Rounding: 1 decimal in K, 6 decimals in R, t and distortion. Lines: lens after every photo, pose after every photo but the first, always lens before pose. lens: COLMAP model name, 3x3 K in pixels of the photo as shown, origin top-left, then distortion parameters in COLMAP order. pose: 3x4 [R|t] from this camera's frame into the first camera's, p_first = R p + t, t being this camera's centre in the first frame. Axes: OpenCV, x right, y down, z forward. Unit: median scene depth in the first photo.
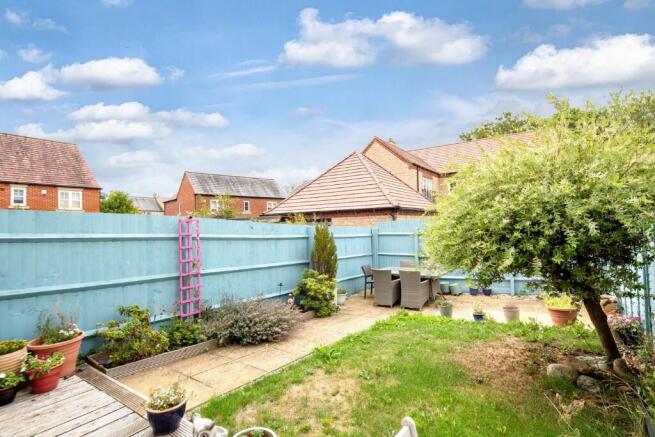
lens RADIAL K [[299.0, 0, 327.5], [0, 299.0, 218.5], [0, 0, 1]] dist [-0.000021, -0.000020]
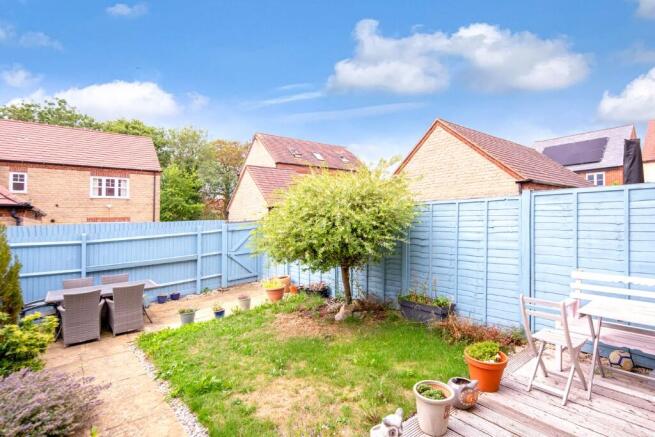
lens RADIAL K [[313.8, 0, 327.5], [0, 313.8, 218.5], [0, 0, 1]] dist [0.000439, 0.000102]
pose [[0.335775, 0.024666, 0.941619, -0.439131], [-0.005094, 0.999690, -0.024371, 0.011997], [-0.941928, 0.003386, 0.335797, 0.249265]]
